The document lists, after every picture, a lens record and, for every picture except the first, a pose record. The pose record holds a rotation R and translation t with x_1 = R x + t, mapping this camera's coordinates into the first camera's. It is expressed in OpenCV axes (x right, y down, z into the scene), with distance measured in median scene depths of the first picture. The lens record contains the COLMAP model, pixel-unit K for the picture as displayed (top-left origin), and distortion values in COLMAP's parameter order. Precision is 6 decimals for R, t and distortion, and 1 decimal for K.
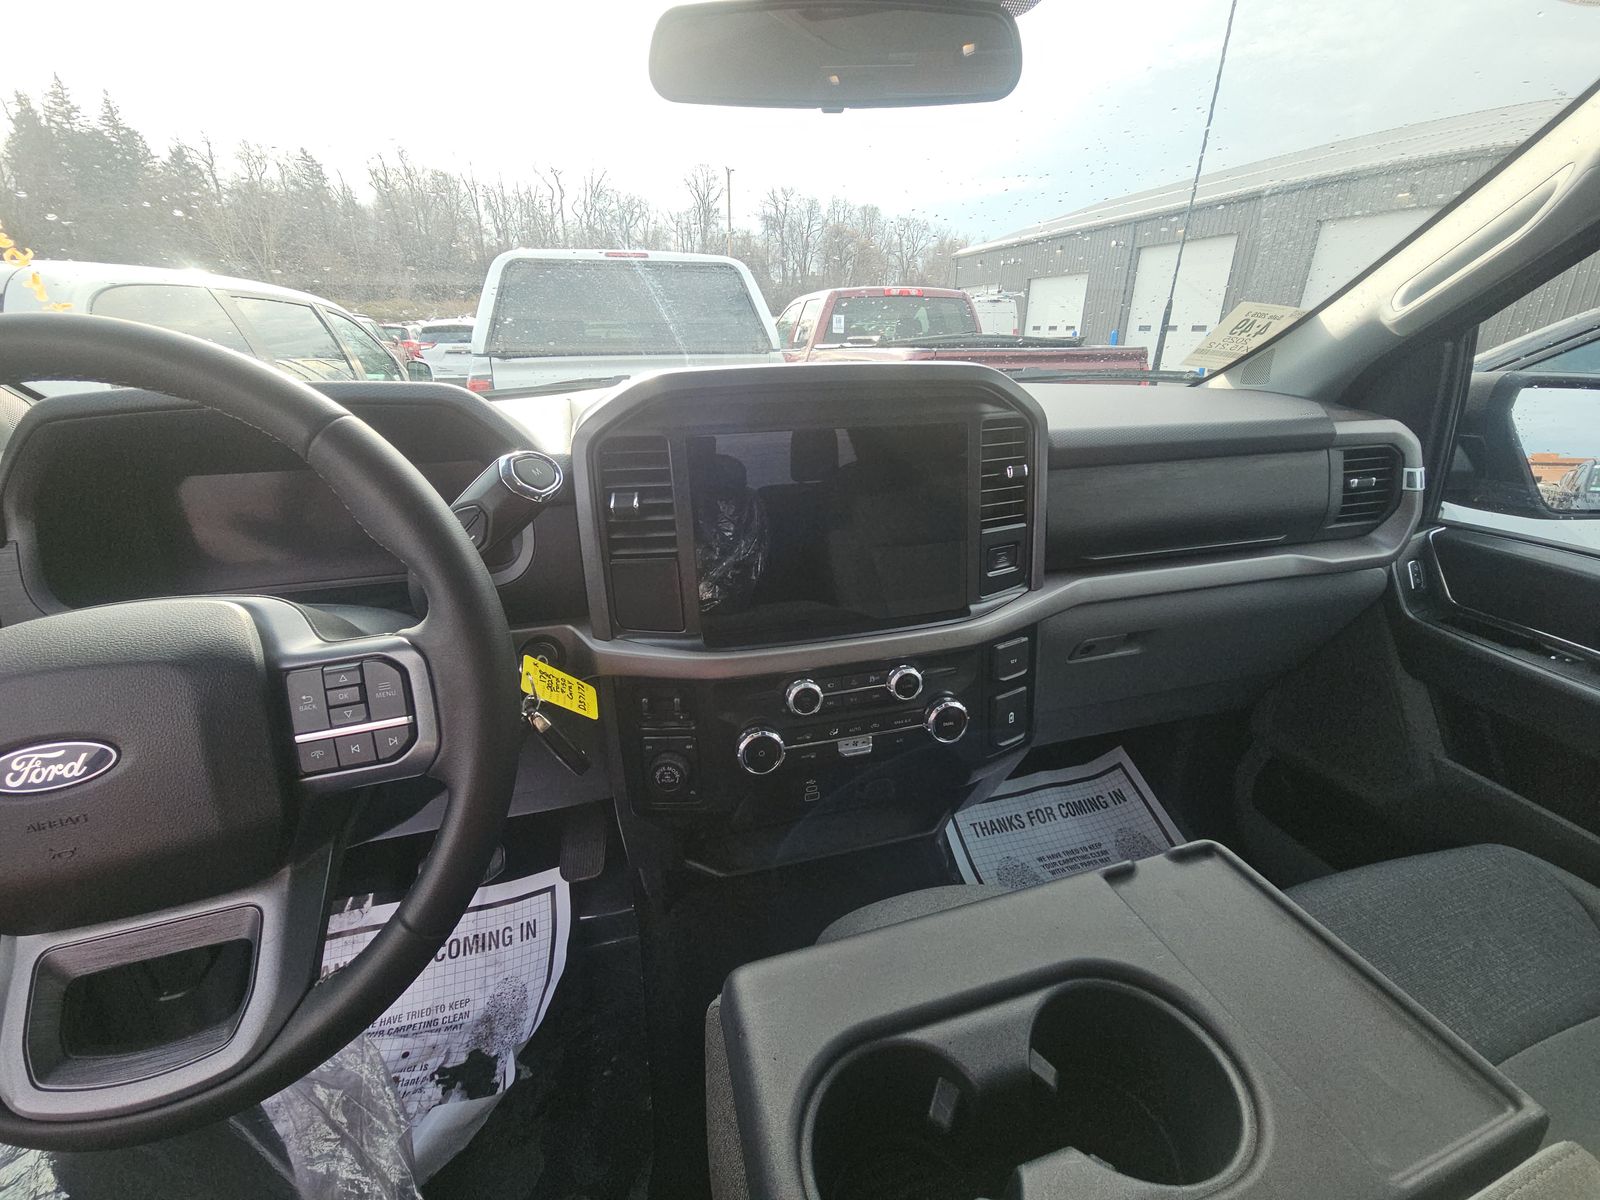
lens RADIAL K [[646.4, 0, 802.7], [0, 646.4, 599.0], [0, 0, 1]] dist [-0.003194, -0.002481]
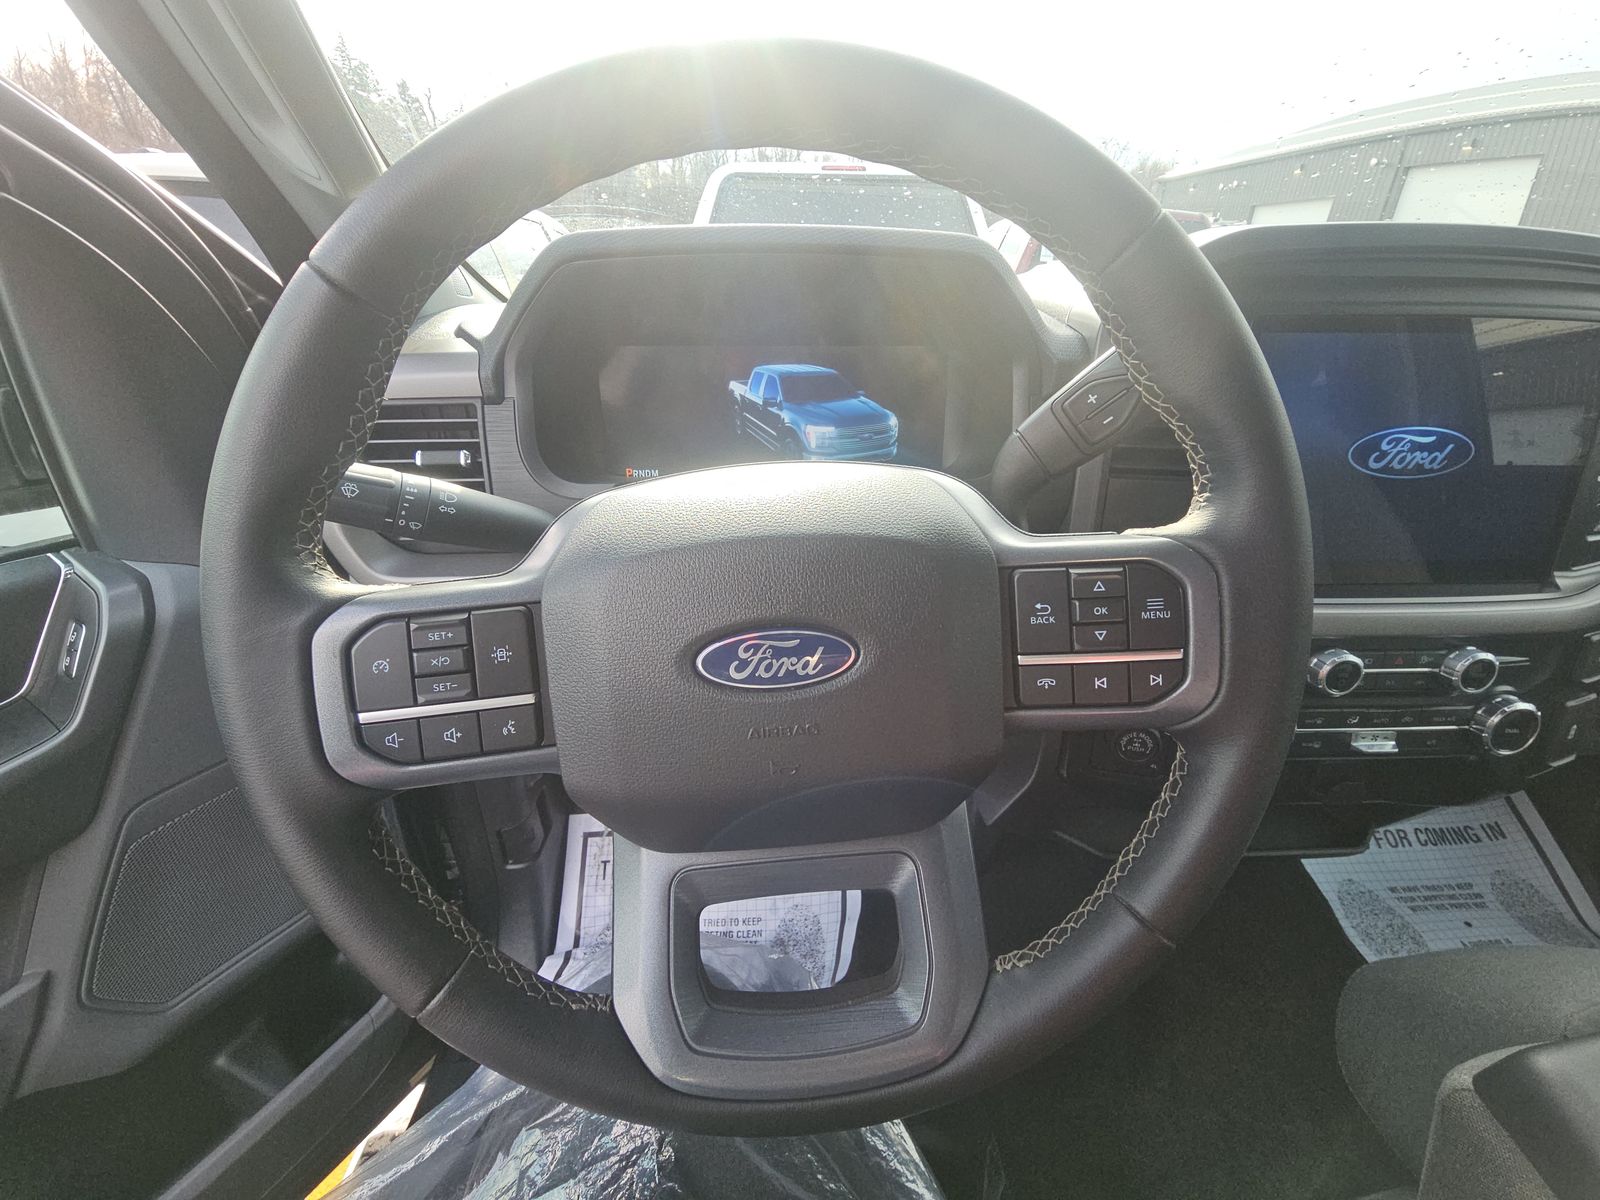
lens RADIAL K [[646.4, 0, 799.4], [0, 646.4, 600.6], [0, 0, 1]] dist [-0.003194, -0.002481]
pose [[0.974472, 0.114327, -0.193218, -0.466878], [-0.097357, 0.990688, 0.095181, 0.053513], [0.202300, -0.073940, 0.976528, 0.114033]]
